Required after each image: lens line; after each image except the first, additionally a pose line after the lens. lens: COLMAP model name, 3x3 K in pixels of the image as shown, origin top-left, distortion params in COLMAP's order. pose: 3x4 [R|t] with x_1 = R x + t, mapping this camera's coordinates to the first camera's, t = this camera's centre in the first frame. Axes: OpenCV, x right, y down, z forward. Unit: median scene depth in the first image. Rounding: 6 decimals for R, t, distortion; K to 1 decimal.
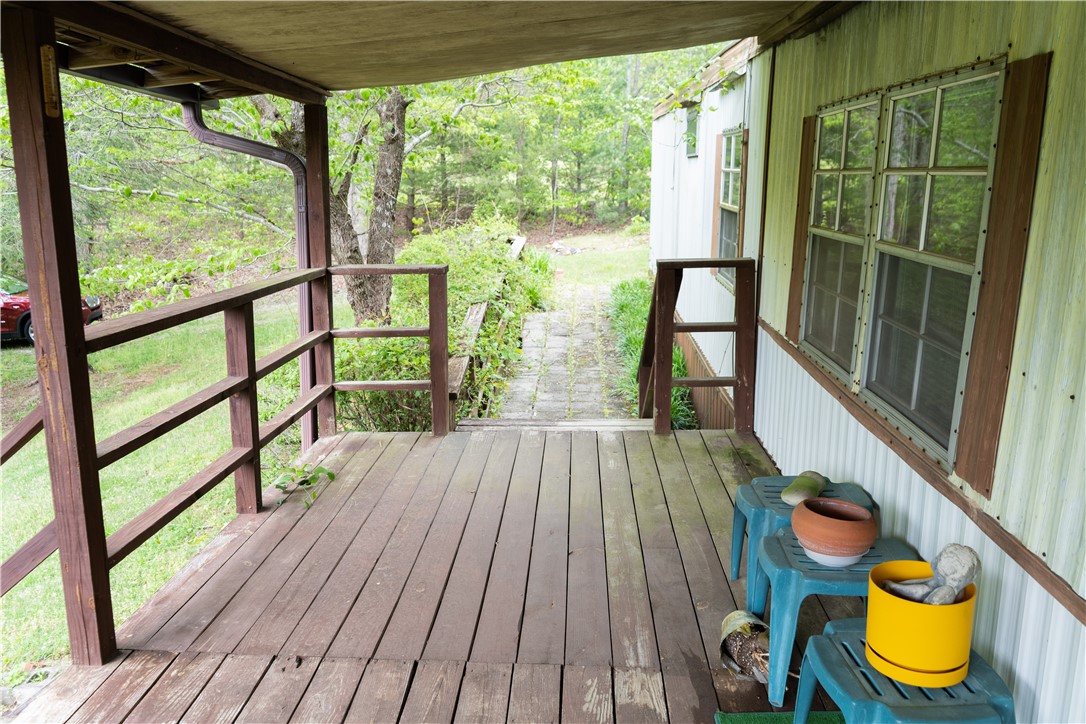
lens RADIAL K [[876.9, 0, 542.5], [0, 876.9, 362.4], [0, 0, 1]] dist [-0.009665, 0.008933]
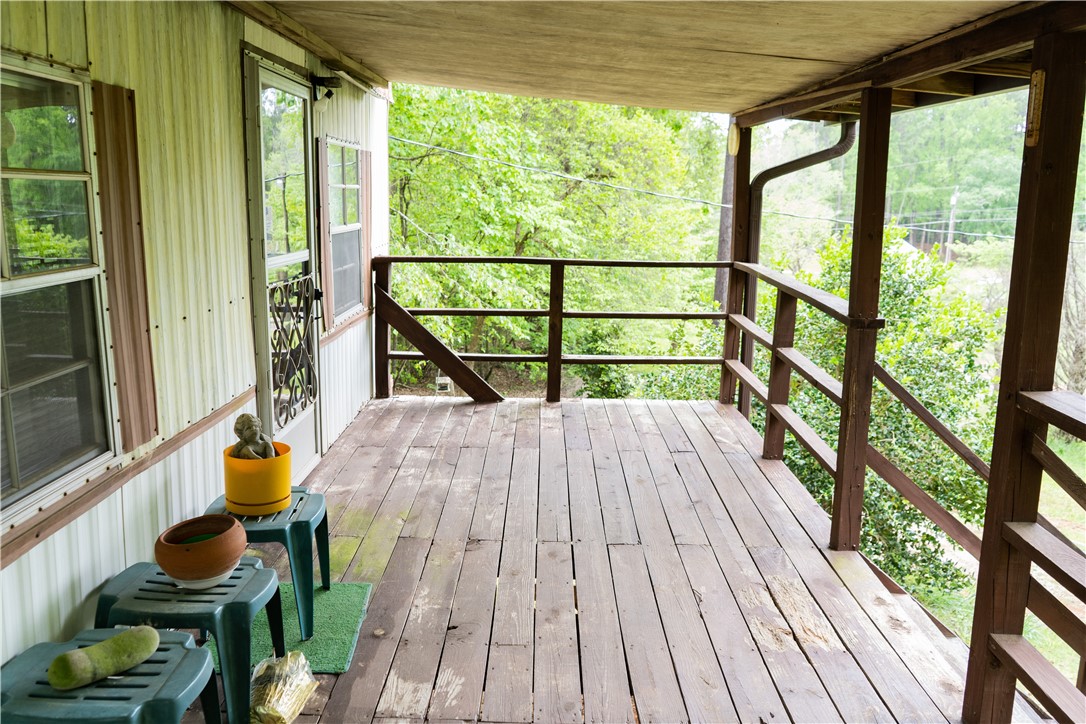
lens RADIAL K [[876.9, 0, 542.6], [0, 876.9, 358.6], [0, 0, 1]] dist [-0.009665, 0.008933]
pose [[-0.998720, -0.018820, -0.046941, 0.008148], [-0.035735, 0.919398, 0.391702, -0.422872], [0.035786, 0.392878, -0.918894, 1.950806]]
